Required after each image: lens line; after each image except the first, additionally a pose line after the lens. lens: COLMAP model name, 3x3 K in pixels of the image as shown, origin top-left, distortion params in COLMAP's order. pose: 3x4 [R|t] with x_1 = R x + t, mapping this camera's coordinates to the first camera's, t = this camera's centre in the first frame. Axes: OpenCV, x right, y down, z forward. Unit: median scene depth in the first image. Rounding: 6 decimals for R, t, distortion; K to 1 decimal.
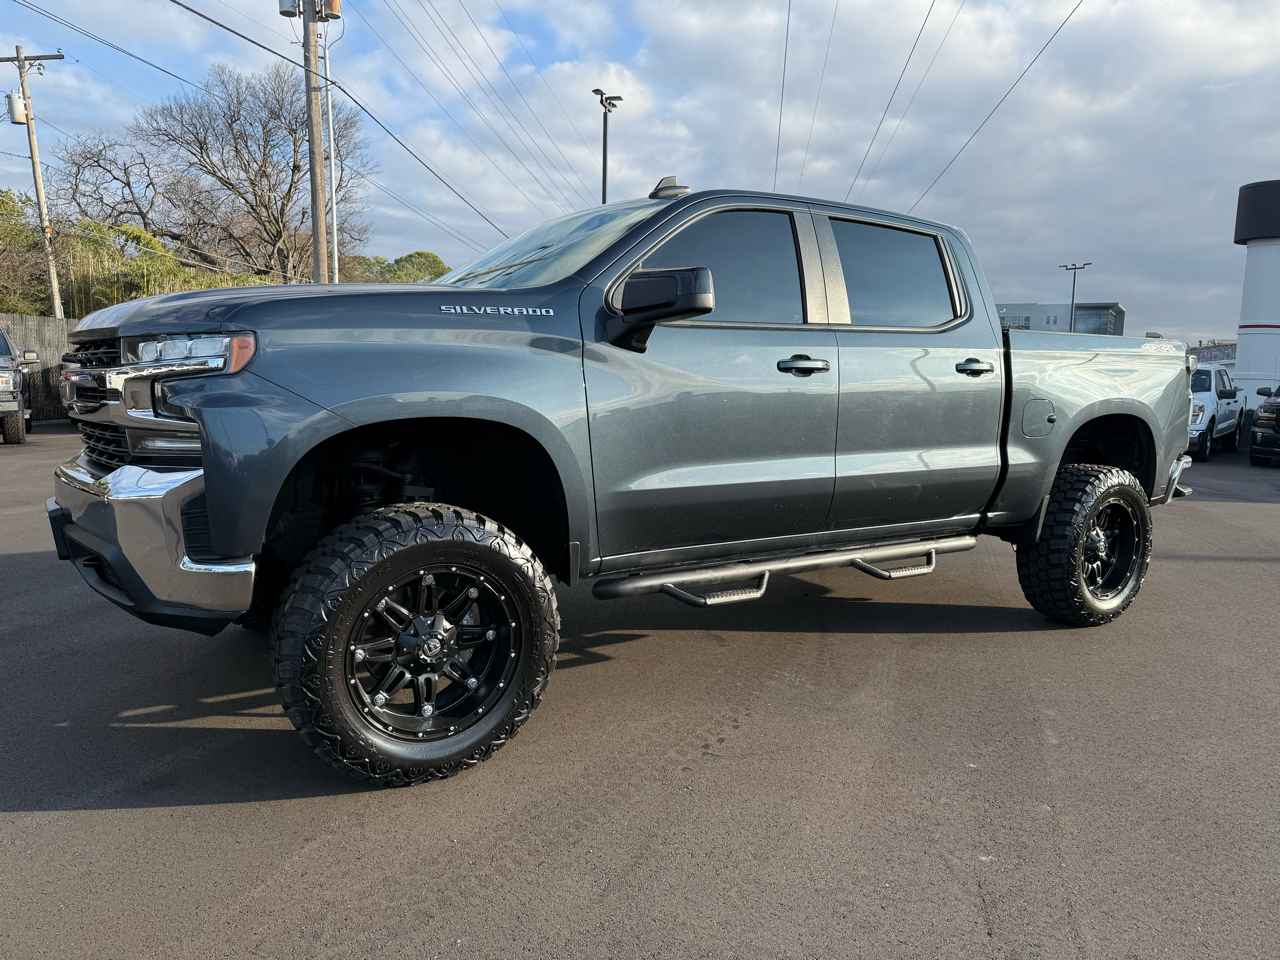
lens RADIAL K [[914.6, 0, 642.0], [0, 914.6, 477.8], [0, 0, 1]] dist [0.037643, -0.043206]
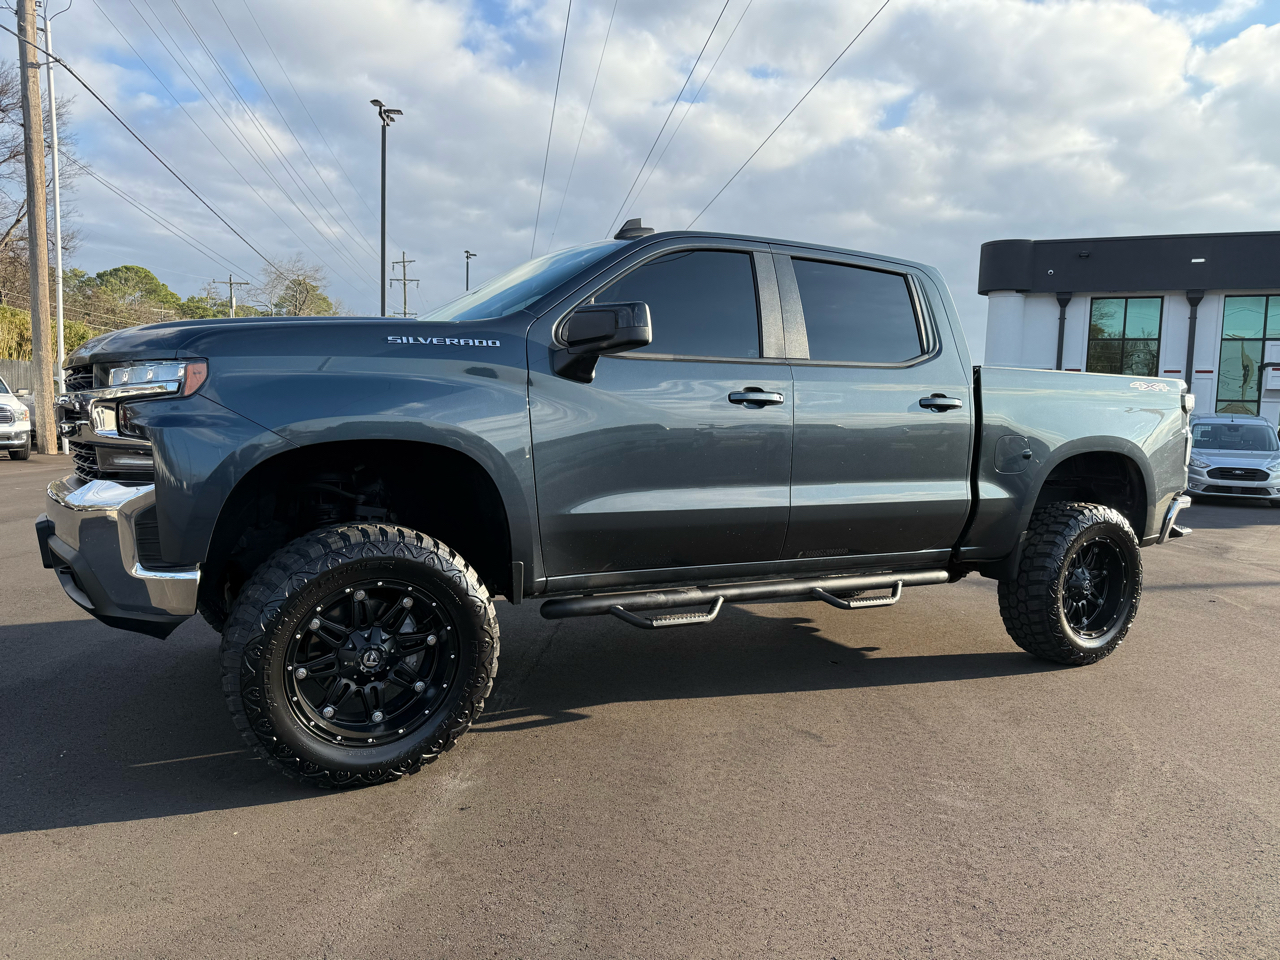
lens RADIAL K [[915.3, 0, 648.0], [0, 915.3, 482.2], [0, 0, 1]] dist [0.045827, -0.055598]
pose [[0.997784, 0.014565, -0.064927, 0.125386], [-0.017112, 0.999099, -0.038846, 0.015392], [0.064302, 0.039871, 0.997134, -0.036637]]
